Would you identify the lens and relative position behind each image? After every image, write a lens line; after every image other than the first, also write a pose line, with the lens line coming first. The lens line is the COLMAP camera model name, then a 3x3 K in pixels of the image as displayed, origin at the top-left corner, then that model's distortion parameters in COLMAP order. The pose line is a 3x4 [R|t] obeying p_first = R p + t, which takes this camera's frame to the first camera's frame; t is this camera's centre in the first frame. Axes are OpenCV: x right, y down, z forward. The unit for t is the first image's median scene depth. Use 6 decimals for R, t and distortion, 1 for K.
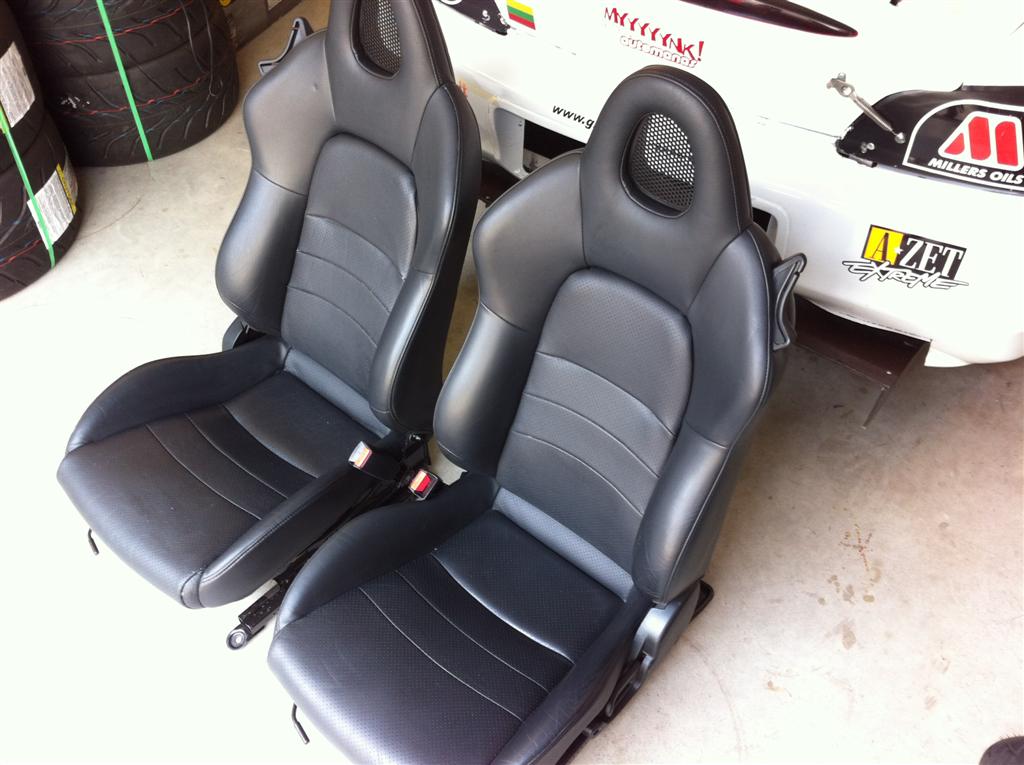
lens RADIAL K [[1008.8, 0, 512.1], [0, 1008.8, 381.2], [0, 0, 1]] dist [0.199216, -0.781461]
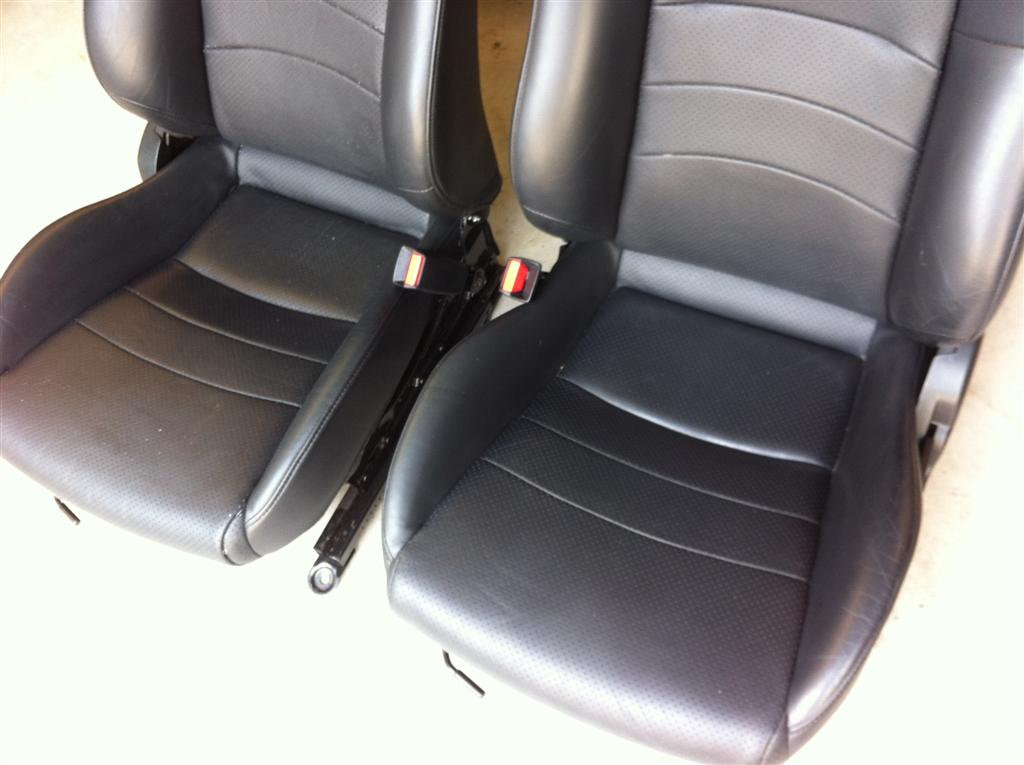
lens RADIAL K [[1008.8, 0, 512.1], [0, 1008.8, 381.2], [0, 0, 1]] dist [0.199216, -0.781461]
pose [[0.953471, -0.301191, 0.013320, -0.119116], [0.291592, 0.932507, 0.213083, 0.022348], [-0.076600, -0.199284, 0.976943, 0.355687]]
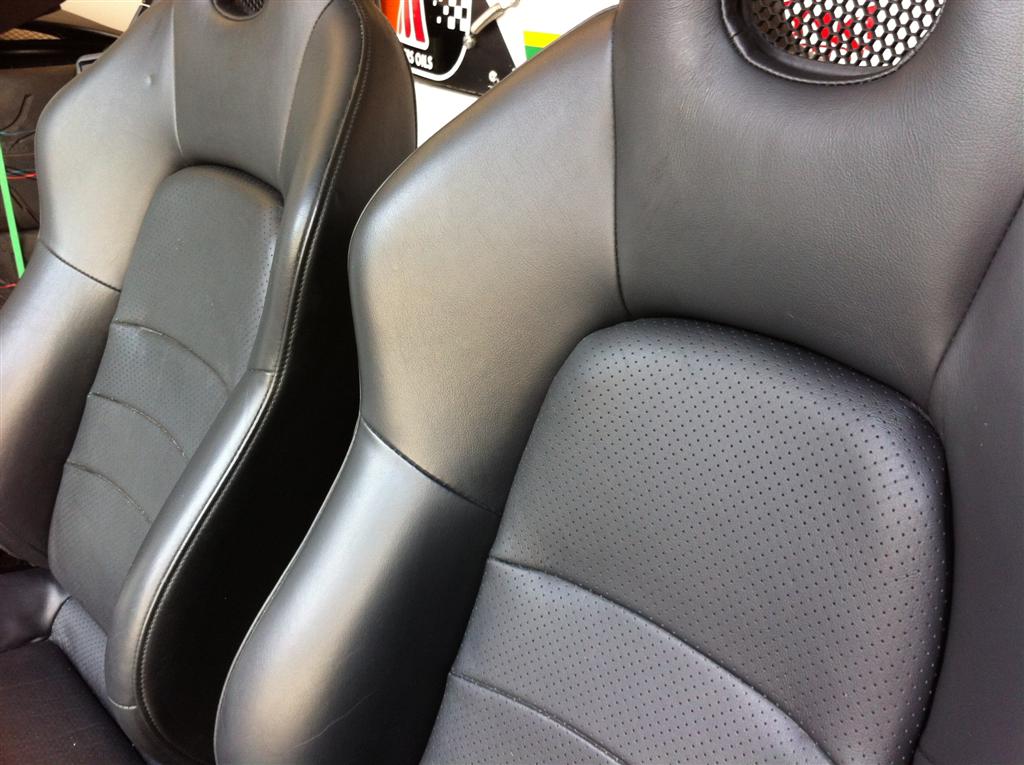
lens RADIAL K [[982.6, 0, 513.2], [0, 982.6, 409.5], [0, 0, 1]] dist [0.089440, -0.367453]
pose [[0.993633, 0.061428, -0.094442, 0.061449], [-0.092436, 0.923742, -0.371694, 0.053144], [0.064408, 0.378057, 0.923539, 0.591773]]
